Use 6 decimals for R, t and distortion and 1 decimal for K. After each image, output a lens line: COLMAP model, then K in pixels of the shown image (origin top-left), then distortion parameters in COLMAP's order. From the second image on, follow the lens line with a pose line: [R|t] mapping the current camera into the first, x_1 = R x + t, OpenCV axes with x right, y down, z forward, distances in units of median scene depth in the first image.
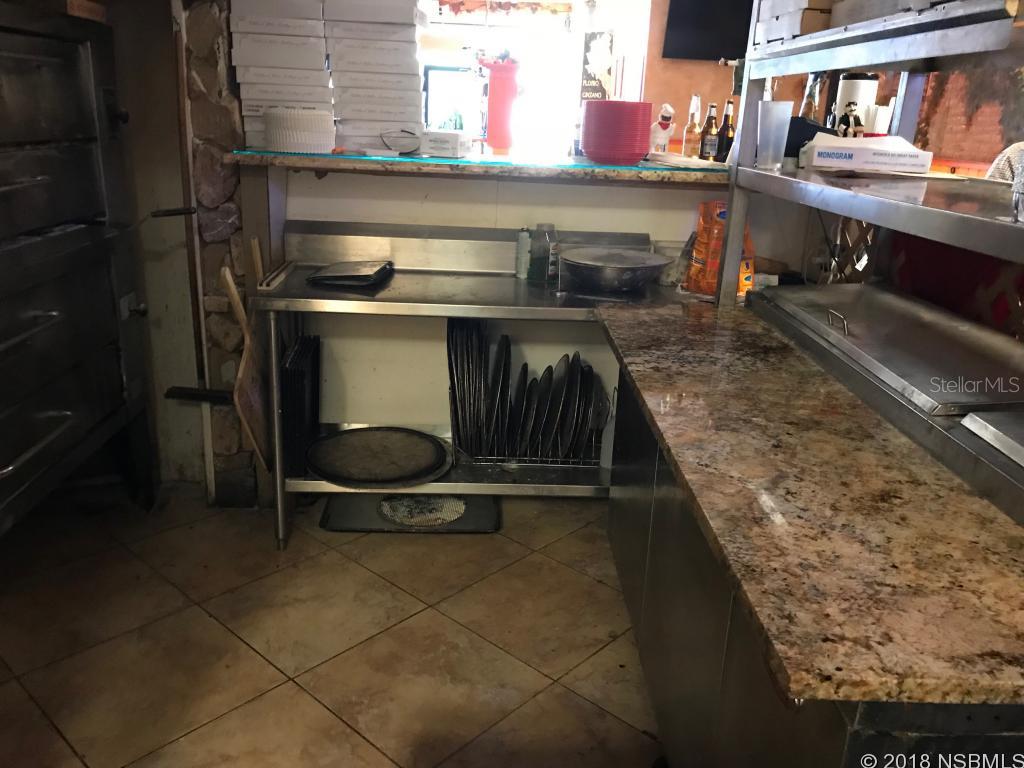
lens RADIAL K [[829.8, 0, 507.9], [0, 829.8, 384.4], [0, 0, 1]] dist [0.009310, -0.000955]
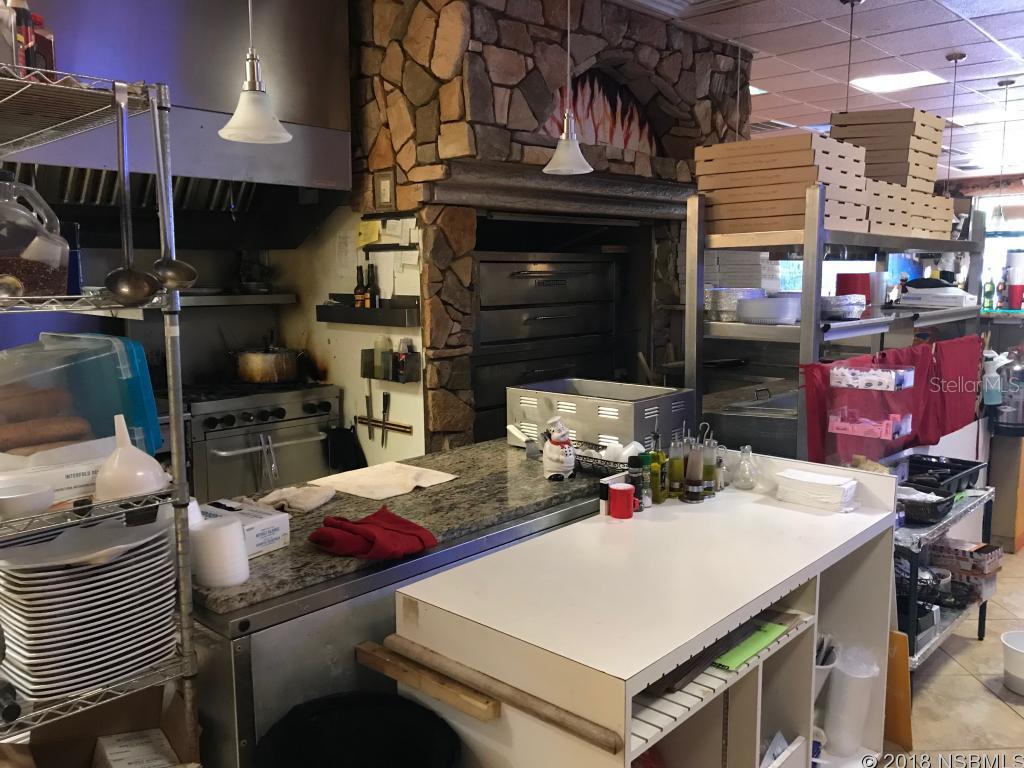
lens RADIAL K [[829.8, 0, 507.9], [0, 829.8, 384.4], [0, 0, 1]] dist [0.009310, -0.000955]
pose [[0.697534, 0.034860, -0.715703, 0.908999], [-0.178094, 0.975908, -0.126039, 0.262519], [0.694067, 0.215378, 0.686937, -0.707936]]
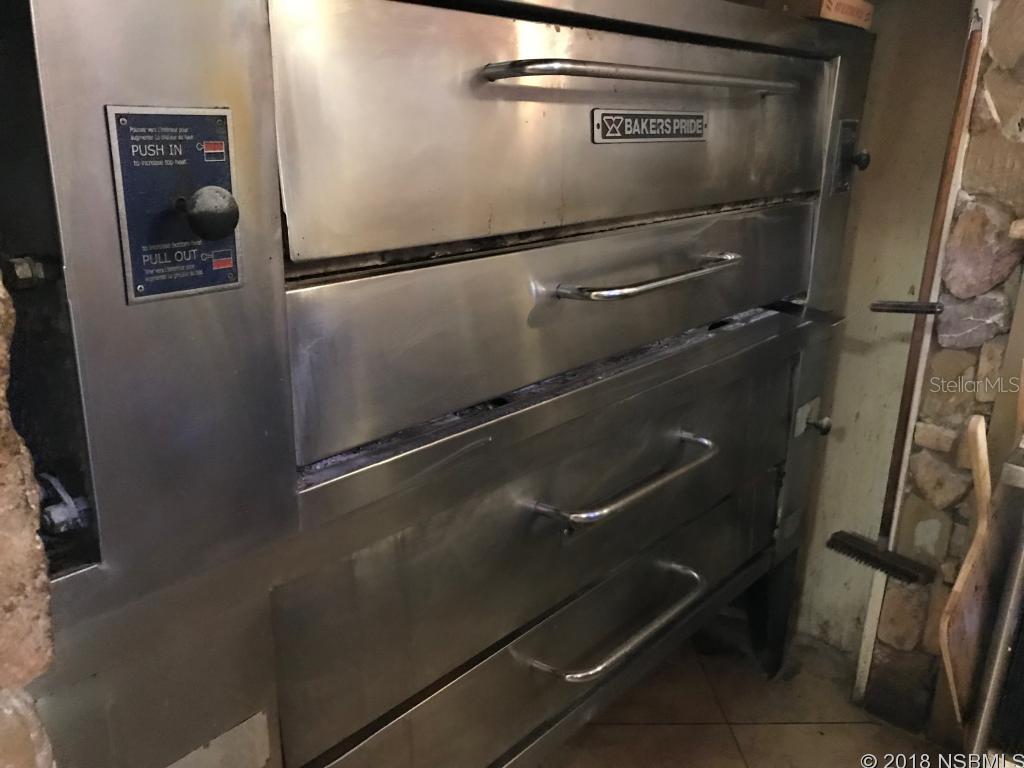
lens RADIAL K [[829.8, 0, 507.9], [0, 829.8, 384.4], [0, 0, 1]] dist [0.009310, -0.000955]
pose [[0.708982, 0.186909, -0.680007, -0.154680], [-0.205715, 0.977116, 0.054092, -0.108753], [0.674556, 0.101537, 0.731208, 0.291490]]
